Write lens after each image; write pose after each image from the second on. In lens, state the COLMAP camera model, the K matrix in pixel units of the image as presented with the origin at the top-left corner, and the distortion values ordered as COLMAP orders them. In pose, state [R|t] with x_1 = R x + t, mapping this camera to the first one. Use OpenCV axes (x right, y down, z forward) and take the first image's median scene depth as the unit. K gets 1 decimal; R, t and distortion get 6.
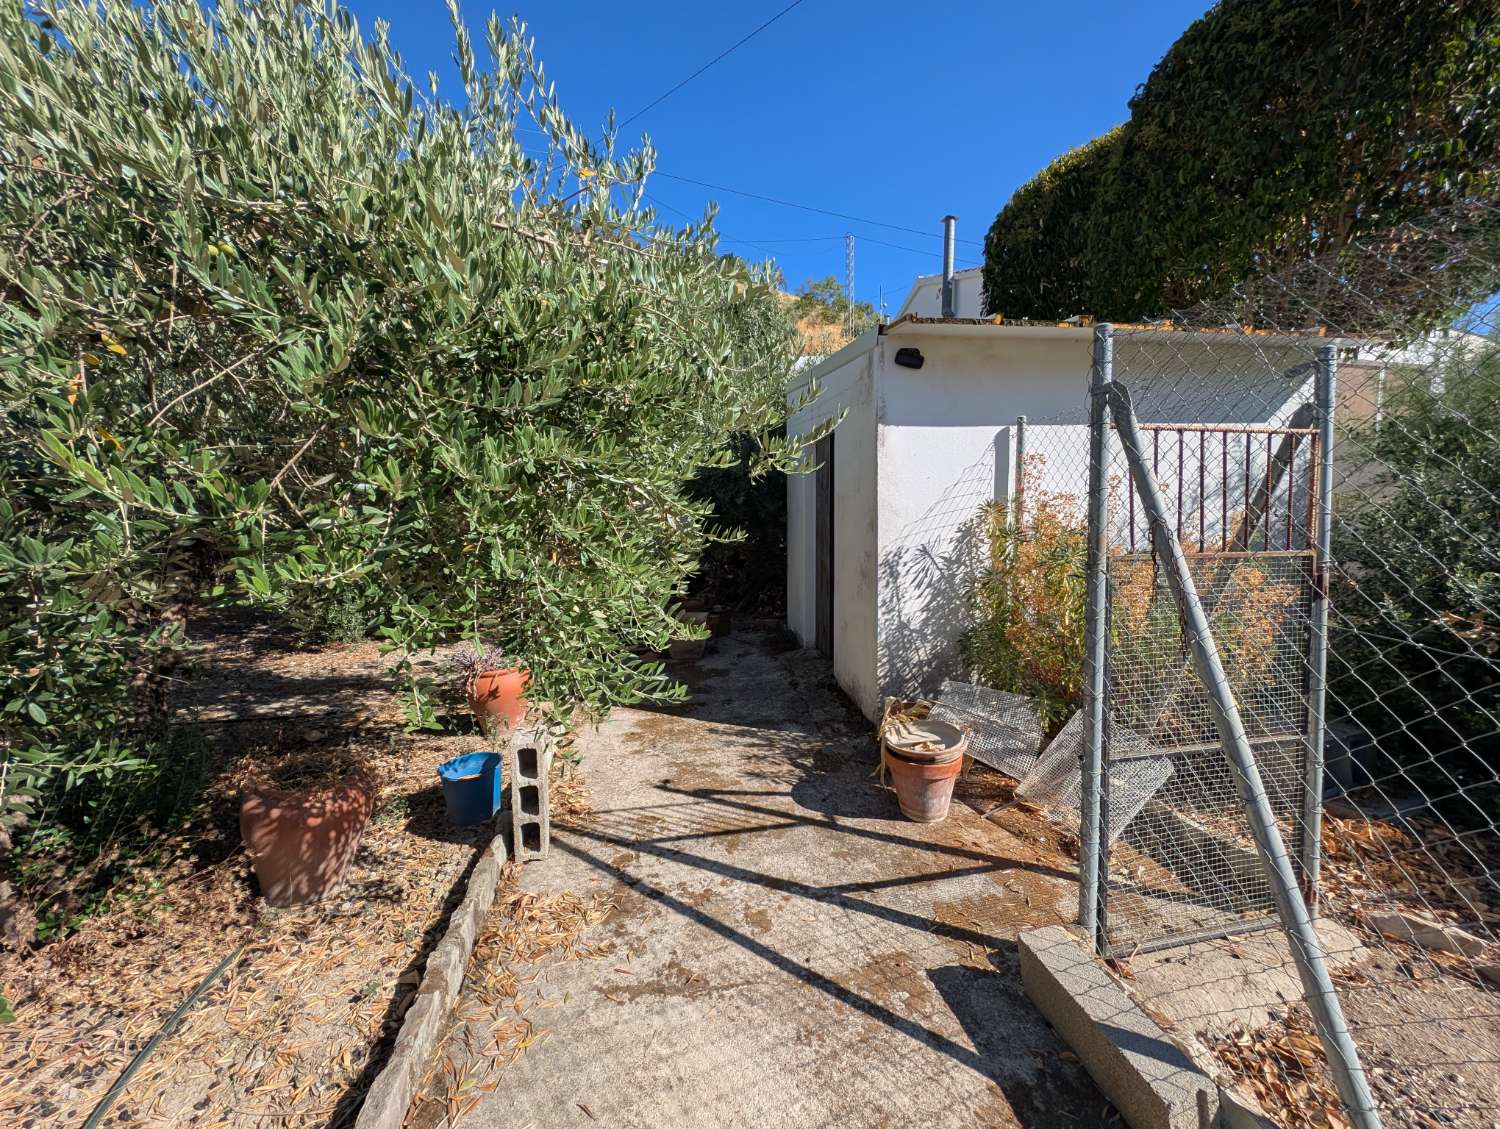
lens RADIAL K [[566.2, 0, 745.7], [0, 566.2, 569.6], [0, 0, 1]] dist [0.027547, -0.017706]
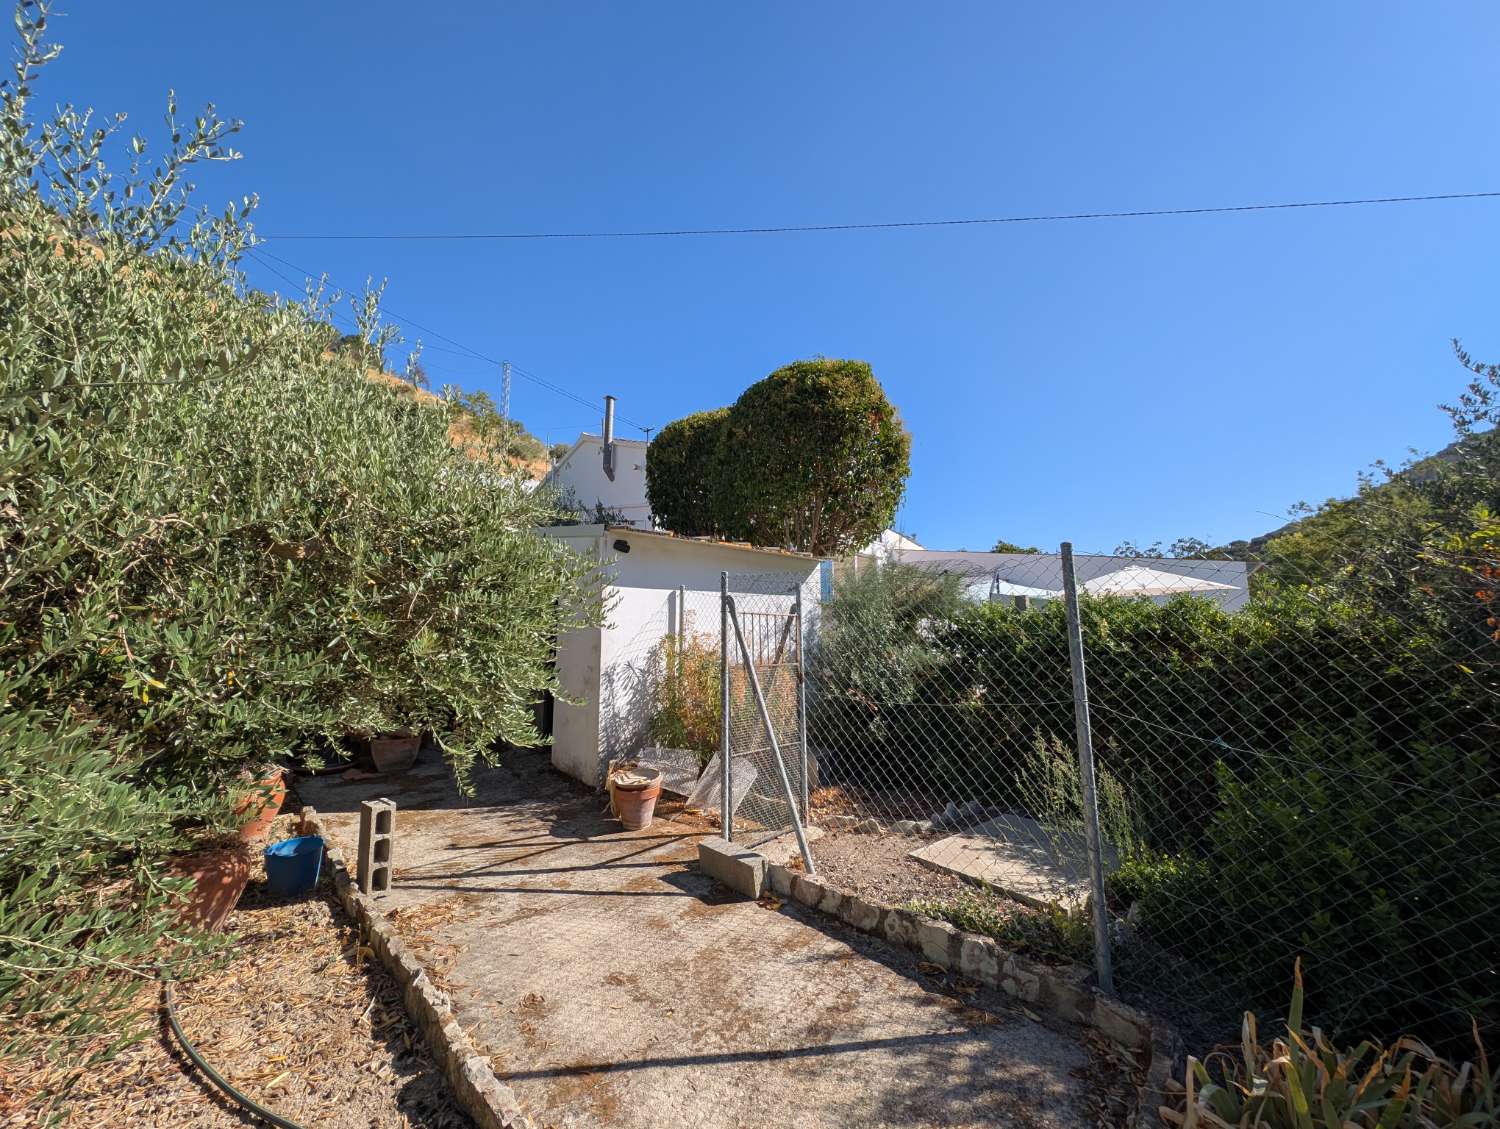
lens RADIAL K [[566.2, 0, 745.7], [0, 566.2, 569.6], [0, 0, 1]] dist [0.027547, -0.017706]
pose [[0.821146, 0.085726, 0.564243, -0.435551], [0.030057, 0.980787, -0.192755, 0.025885], [-0.569926, 0.175239, 0.802792, -0.649887]]
